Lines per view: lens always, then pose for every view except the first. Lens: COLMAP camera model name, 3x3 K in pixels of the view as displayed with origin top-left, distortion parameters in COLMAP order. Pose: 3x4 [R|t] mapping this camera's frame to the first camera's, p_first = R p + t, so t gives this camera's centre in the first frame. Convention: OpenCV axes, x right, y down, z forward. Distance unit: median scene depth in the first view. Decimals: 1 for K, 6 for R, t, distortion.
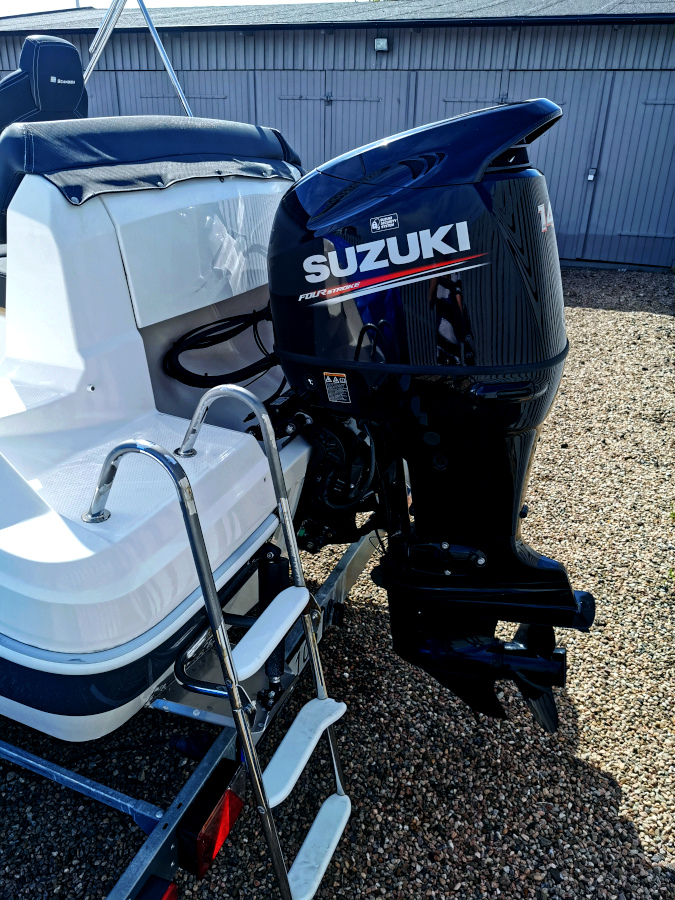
lens RADIAL K [[739.6, 0, 321.2], [0, 739.6, 435.5], [0, 0, 1]] dist [0.059877, -0.089806]
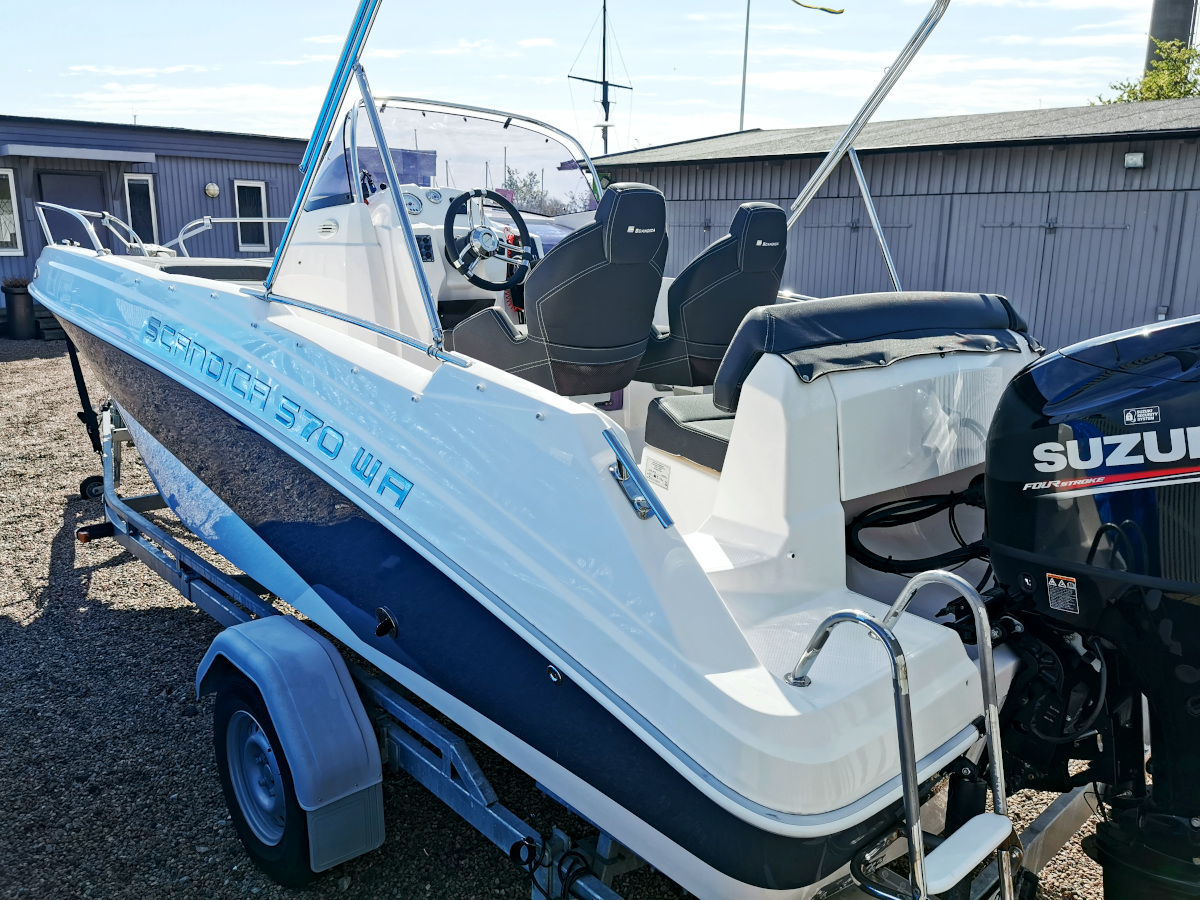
lens RADIAL K [[929.4, 0, 600.0], [0, 929.4, 450.0], [0, 0, 1]] dist [0.092812, -0.139007]
pose [[0.910765, 0.085304, -0.404018, -0.042108], [-0.160609, 0.974566, -0.156286, 0.032610], [0.380411, 0.207229, 0.901301, -0.237987]]
